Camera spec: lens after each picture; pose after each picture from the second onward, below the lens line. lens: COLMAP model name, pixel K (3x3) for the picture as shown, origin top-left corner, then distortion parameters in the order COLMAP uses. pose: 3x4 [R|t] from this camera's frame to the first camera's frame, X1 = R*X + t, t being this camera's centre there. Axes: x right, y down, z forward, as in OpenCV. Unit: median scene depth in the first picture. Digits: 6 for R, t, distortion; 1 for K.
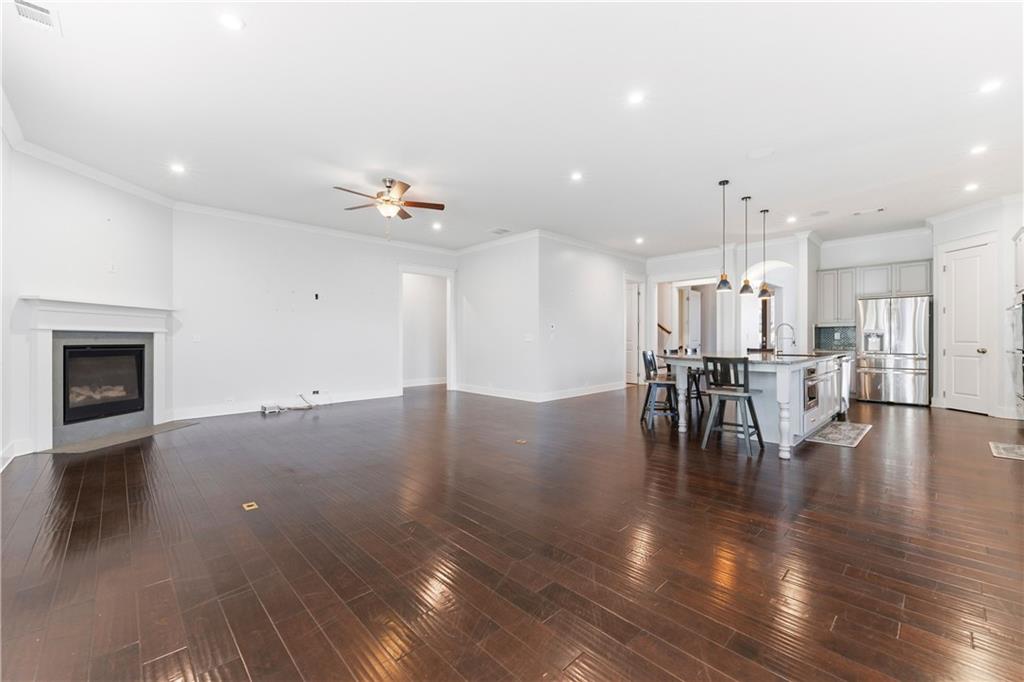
lens RADIAL K [[419.6, 0, 512.0], [0, 419.6, 341.0], [0, 0, 1]] dist [0.000775, 0.000007]
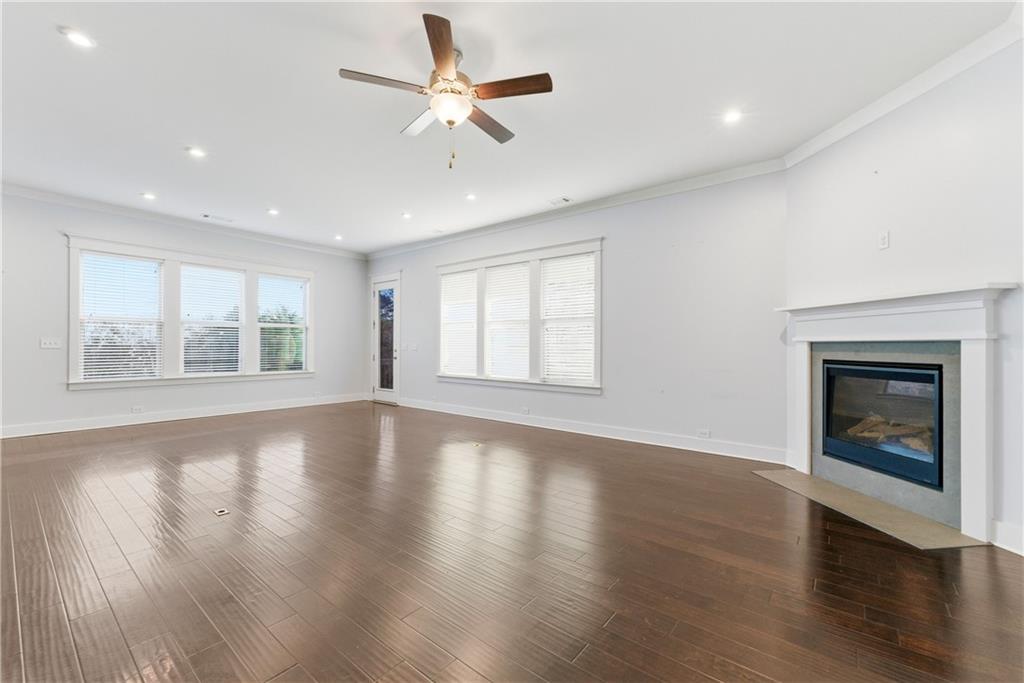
lens RADIAL K [[415.7, 0, 516.7], [0, 415.7, 342.5], [0, 0, 1]] dist [-0.000280, 0.000061]
pose [[-0.989915, 0.000779, -0.141657, -0.294868], [0.001642, 0.999981, -0.005971, -0.016976], [0.141650, -0.006143, -0.989898, 1.500672]]
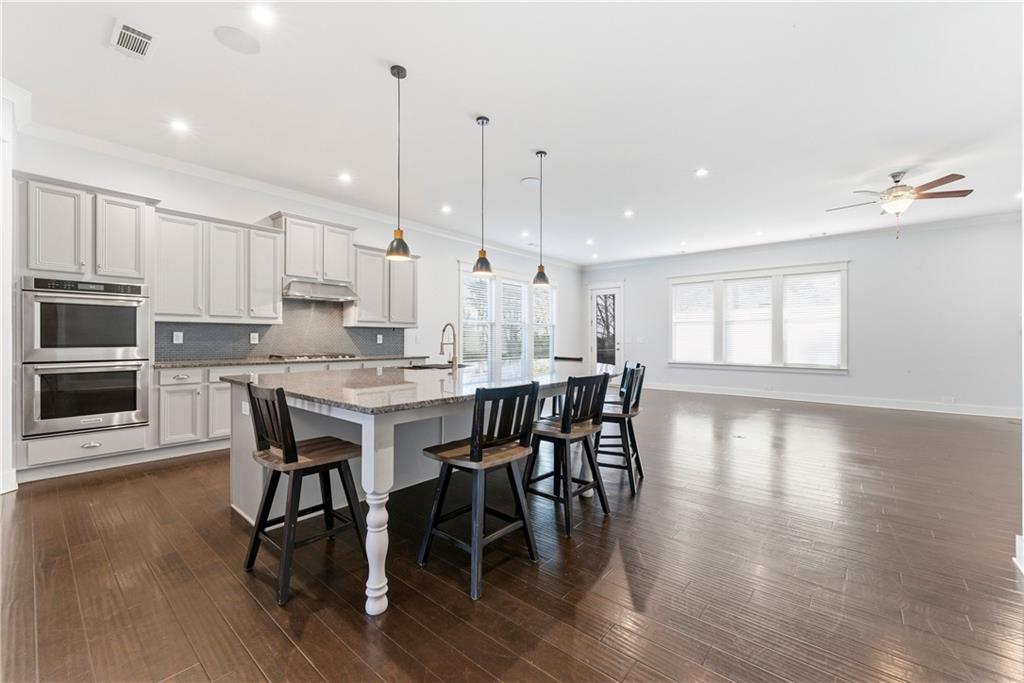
lens RADIAL K [[415.7, 0, 516.7], [0, 415.7, 342.5], [0, 0, 1]] dist [-0.000280, 0.000061]
pose [[-0.994124, 0.000966, -0.108247, 0.649731], [0.000591, 0.999994, 0.003497, -0.008661], [0.108250, 0.003413, -0.994118, 1.808646]]
